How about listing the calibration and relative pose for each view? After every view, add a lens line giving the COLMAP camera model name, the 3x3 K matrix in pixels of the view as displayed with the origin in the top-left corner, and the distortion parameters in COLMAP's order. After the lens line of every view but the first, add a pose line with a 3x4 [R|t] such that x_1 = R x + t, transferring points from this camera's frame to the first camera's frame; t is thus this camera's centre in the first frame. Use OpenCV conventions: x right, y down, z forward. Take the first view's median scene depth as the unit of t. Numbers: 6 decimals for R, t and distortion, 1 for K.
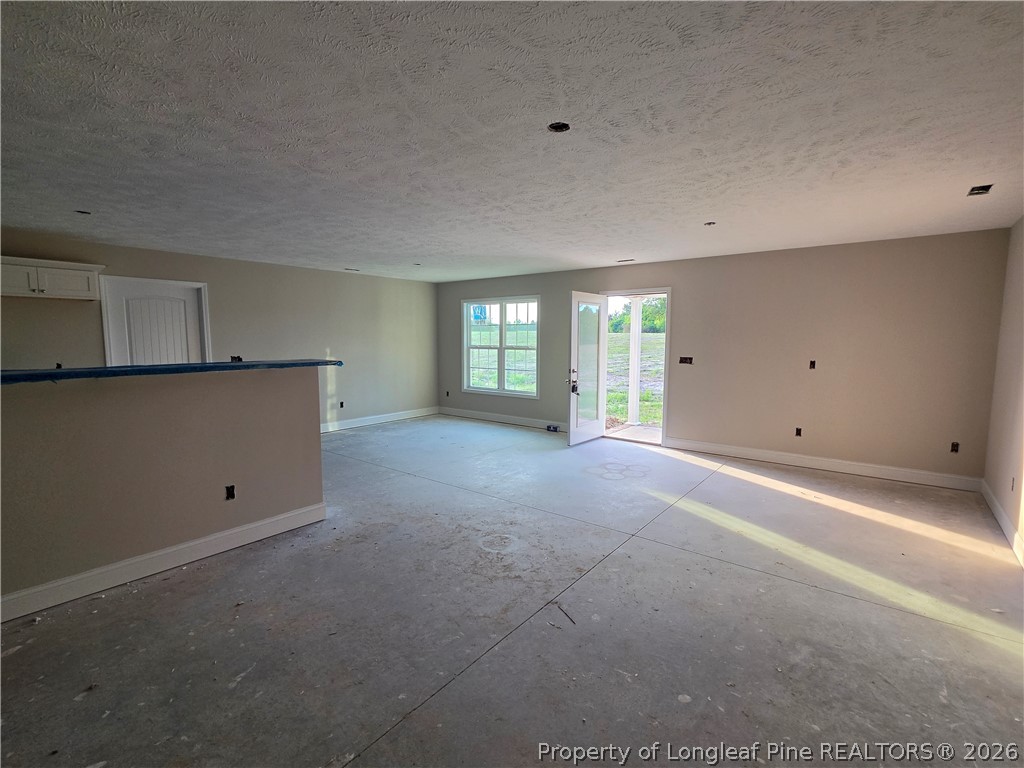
lens RADIAL K [[478.9, 0, 510.8], [0, 478.9, 384.4], [0, 0, 1]] dist [0.001840, 0.000051]
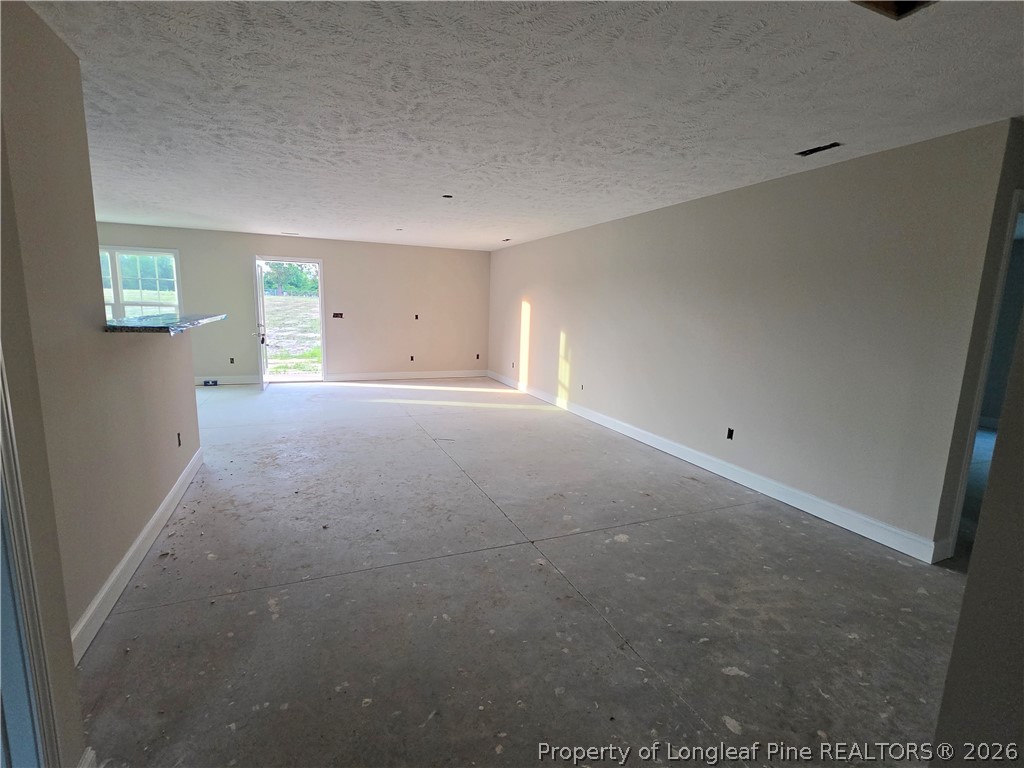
lens RADIAL K [[478.9, 0, 510.3], [0, 478.9, 384.6], [0, 0, 1]] dist [0.001840, 0.000051]
pose [[0.472778, -0.130893, 0.871406, -0.609087], [0.060881, 0.991395, 0.115886, 0.016312], [-0.879076, -0.001736, 0.476678, -0.074976]]
